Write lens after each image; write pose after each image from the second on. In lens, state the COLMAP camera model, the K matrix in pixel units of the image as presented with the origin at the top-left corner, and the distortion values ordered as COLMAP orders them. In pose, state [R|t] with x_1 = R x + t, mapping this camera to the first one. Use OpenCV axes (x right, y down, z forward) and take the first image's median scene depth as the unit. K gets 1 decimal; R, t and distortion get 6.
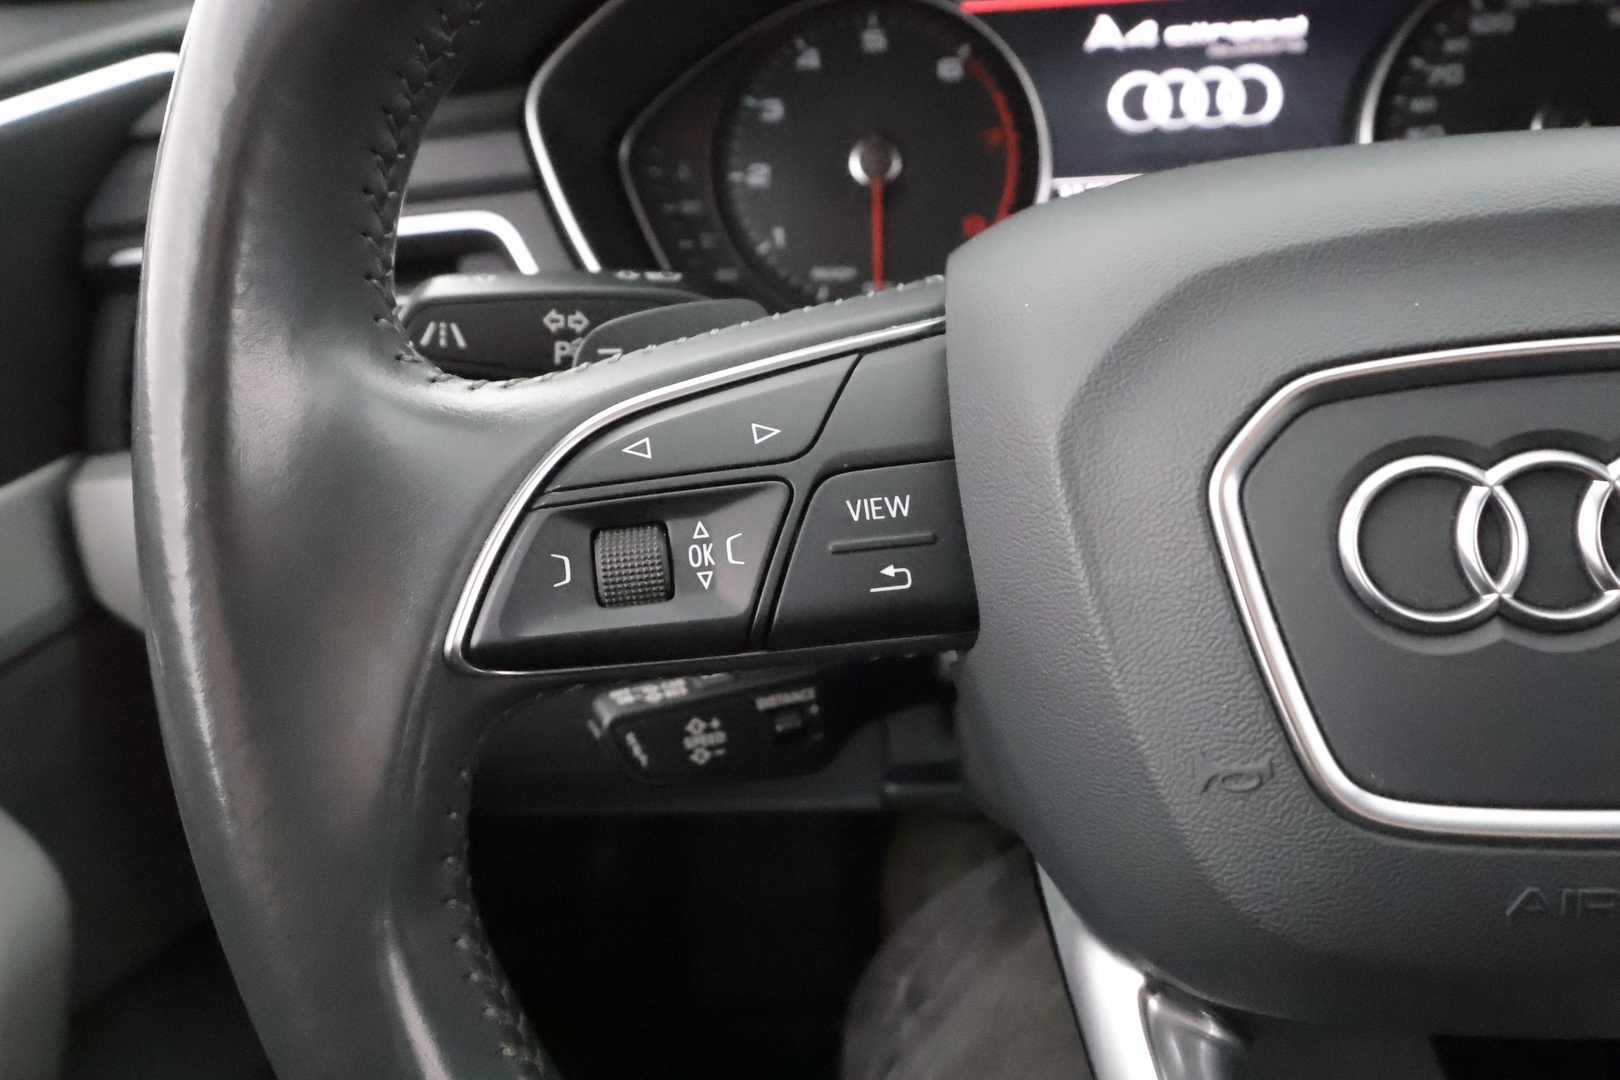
lens RADIAL K [[1285.3, 0, 810.0], [0, 1285.3, 540.0], [0, 0, 1]] dist [0.008723, 0.001618]
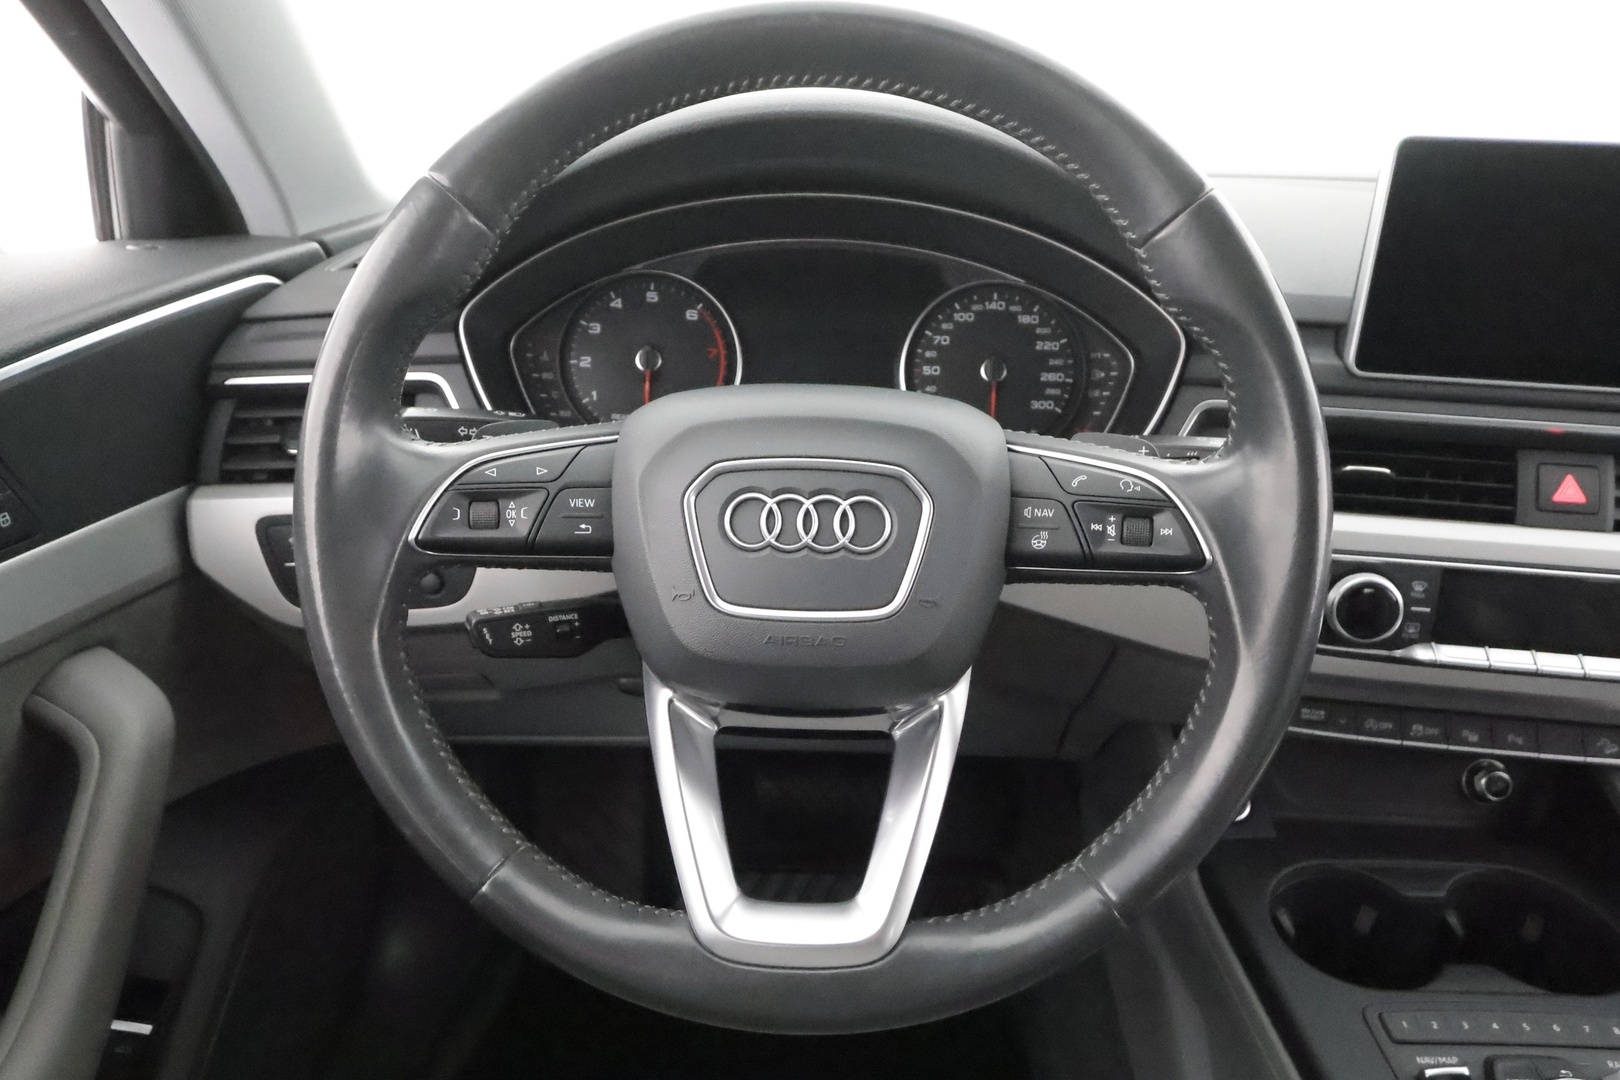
lens RADIAL K [[1115.1, 0, 804.7], [0, 1115.1, 538.0], [0, 0, 1]] dist [-0.003515, 0.003723]
pose [[0.993156, 0.062453, 0.098691, 0.137127], [-0.051994, 0.993089, -0.105214, 0.125876], [-0.104579, 0.099362, 0.989540, -0.621250]]
